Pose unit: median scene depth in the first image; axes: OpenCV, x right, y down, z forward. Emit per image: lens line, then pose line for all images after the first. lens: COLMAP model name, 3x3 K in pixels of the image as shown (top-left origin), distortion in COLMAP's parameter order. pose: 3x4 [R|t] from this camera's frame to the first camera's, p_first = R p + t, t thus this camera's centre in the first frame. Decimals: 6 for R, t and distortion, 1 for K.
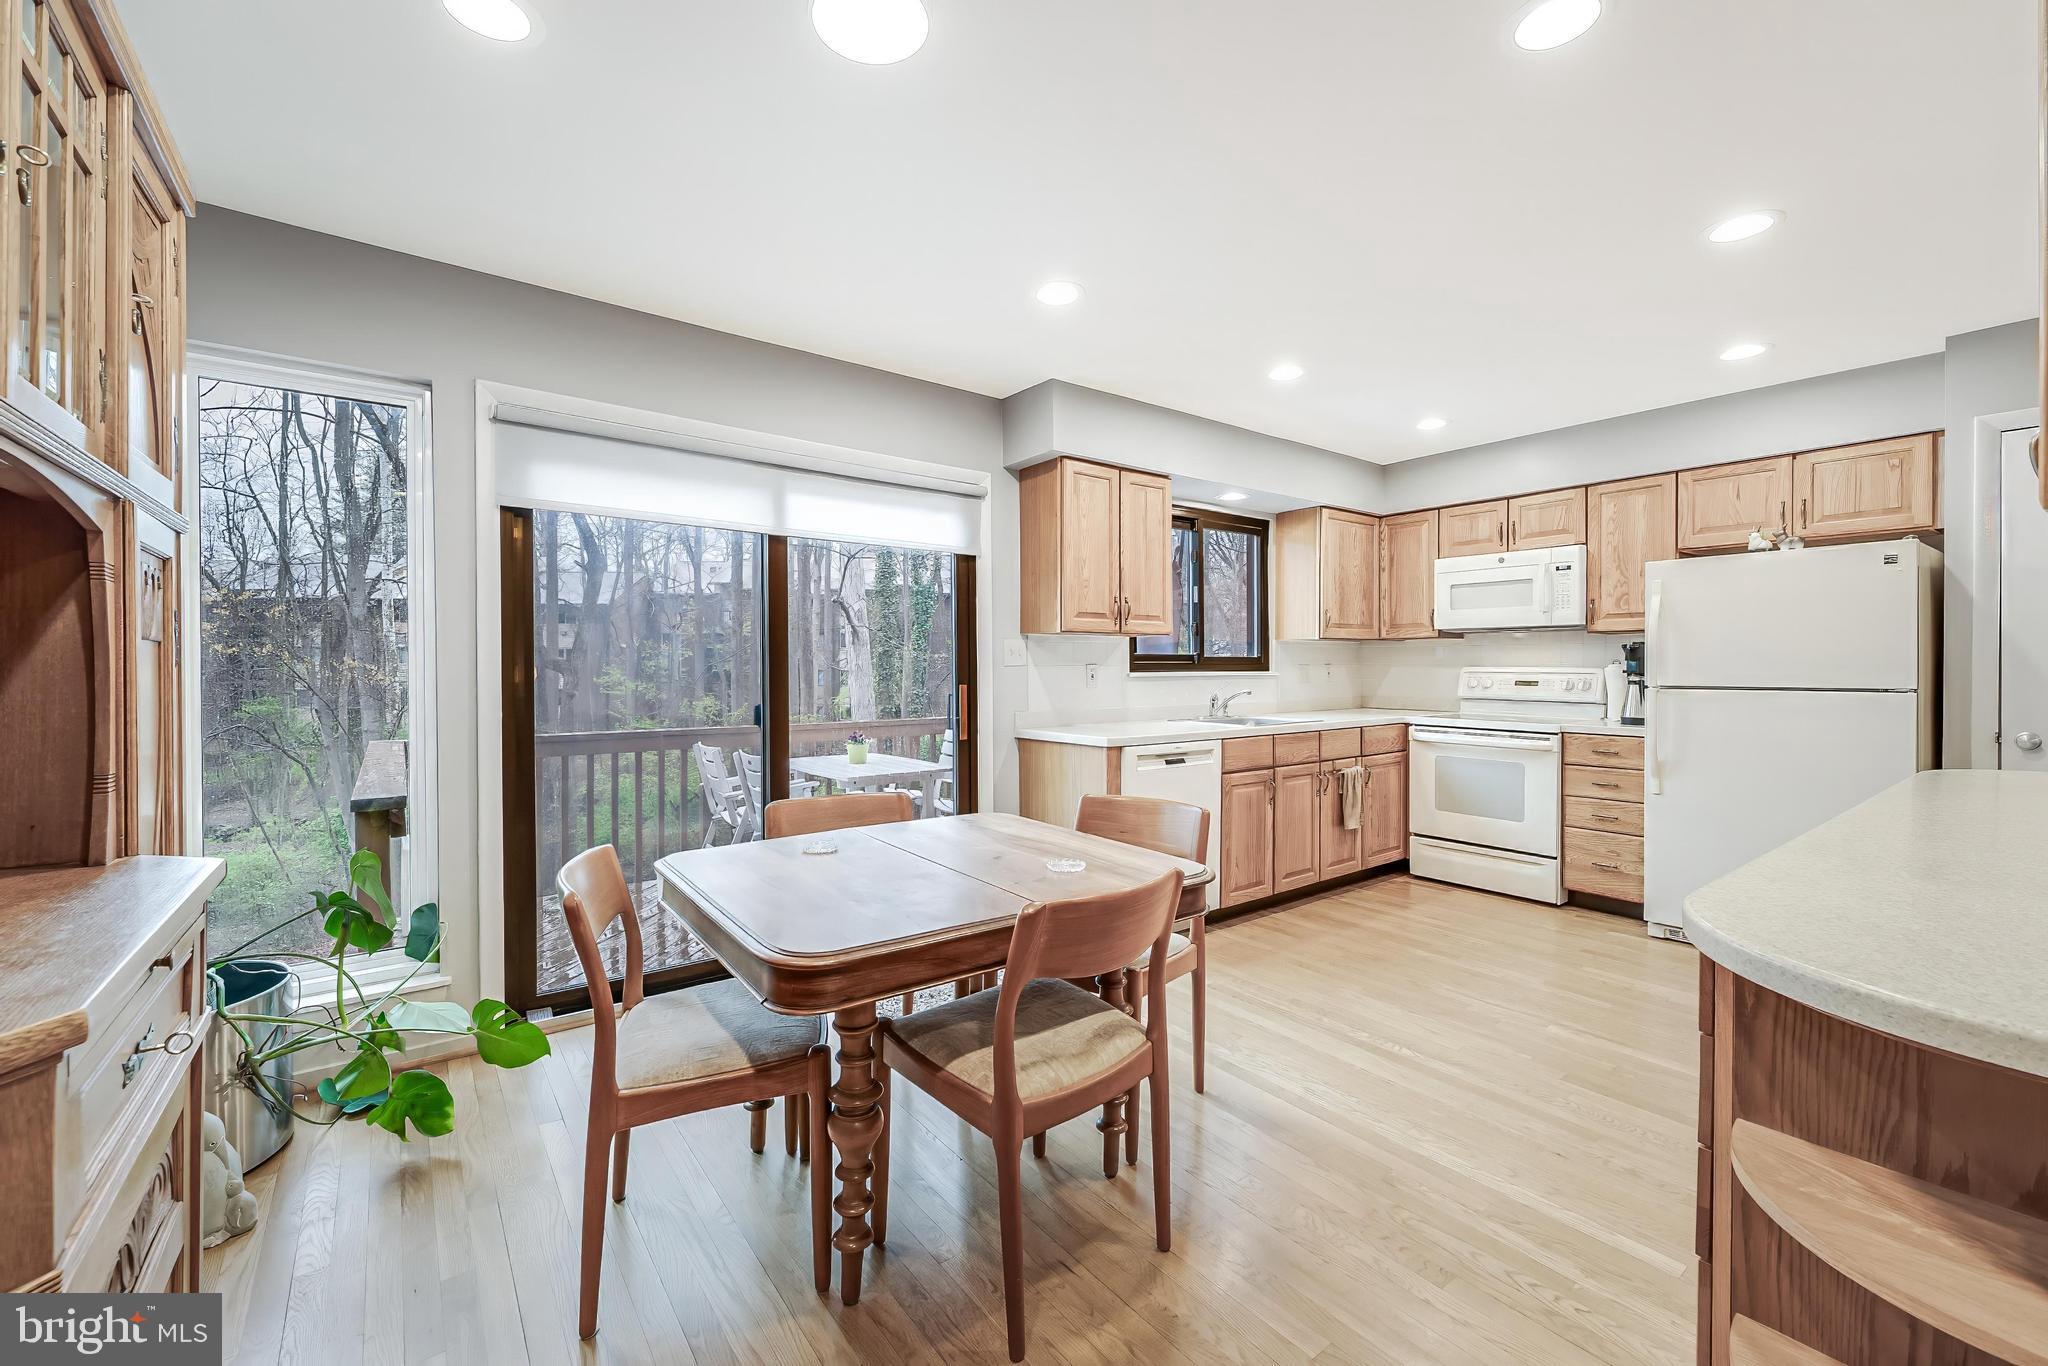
lens RADIAL K [[826.7, 0, 1041.1], [0, 826.7, 672.5], [0, 0, 1]] dist [0.000106, -0.000667]
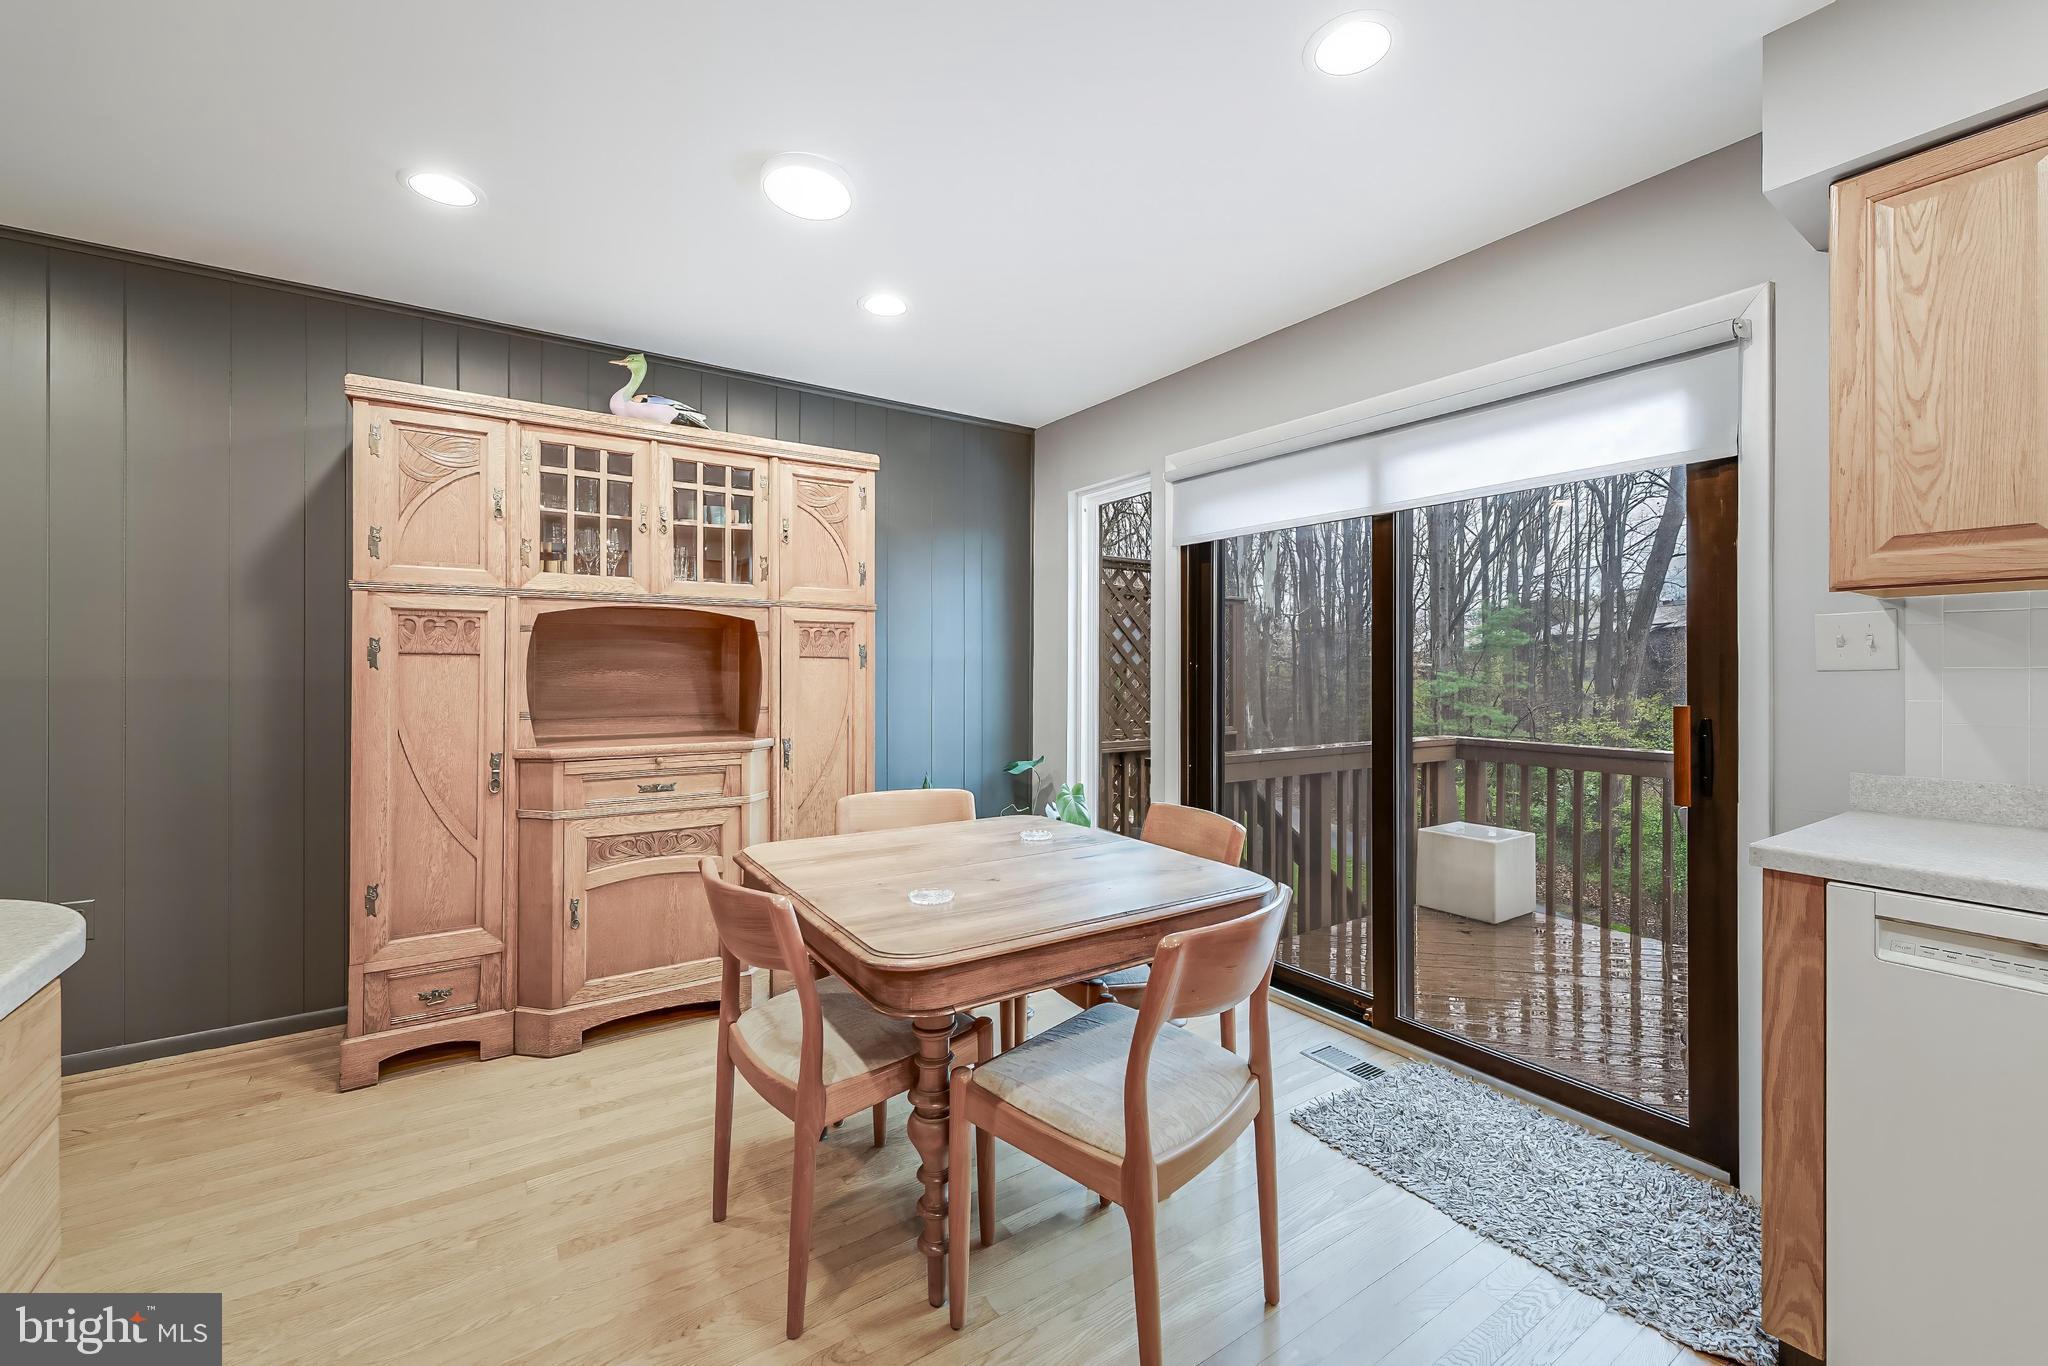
lens RADIAL K [[826.7, 0, 1030.6], [0, 826.7, 666.1], [0, 0, 1]] dist [0.000106, -0.000667]
pose [[-0.079135, -0.001236, -0.996863, 0.419924], [-0.010101, 0.999949, -0.000438, -0.005095], [0.996813, 0.010035, -0.079143, 0.537610]]
